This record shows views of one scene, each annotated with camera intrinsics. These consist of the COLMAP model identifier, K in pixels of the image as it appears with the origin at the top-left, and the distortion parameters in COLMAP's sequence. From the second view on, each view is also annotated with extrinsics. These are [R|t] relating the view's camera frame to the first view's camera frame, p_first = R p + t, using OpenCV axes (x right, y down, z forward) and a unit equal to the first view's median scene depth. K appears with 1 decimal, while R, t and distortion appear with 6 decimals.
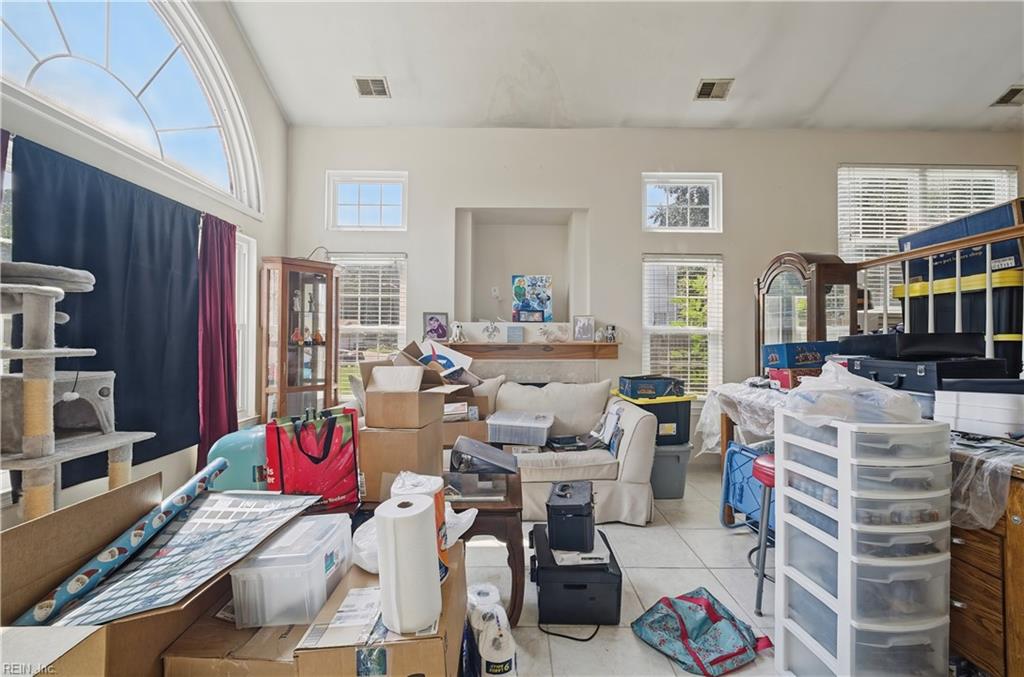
lens RADIAL K [[407.1, 0, 506.9], [0, 407.1, 340.2], [0, 0, 1]] dist [0.000482, -0.000511]
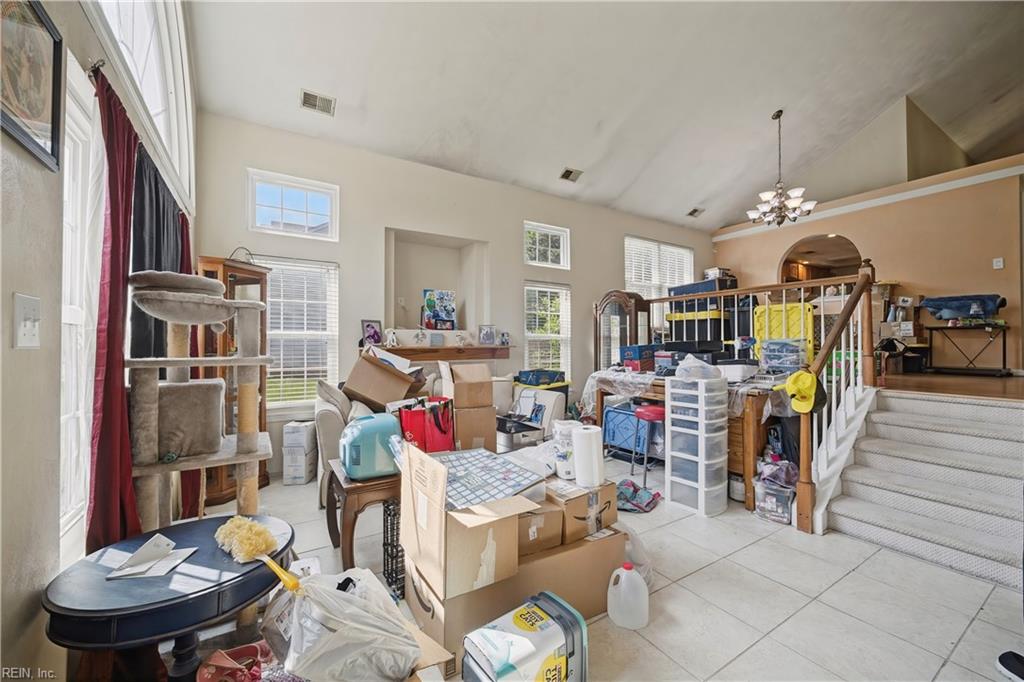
lens RADIAL K [[407.1, 0, 510.4], [0, 407.1, 343.7], [0, 0, 1]] dist [0.000482, -0.000511]
pose [[0.849460, -0.006326, 0.527614, -0.449136], [0.005914, 0.999979, 0.002469, -0.005093], [-0.527619, 0.001023, 0.849480, -0.138824]]
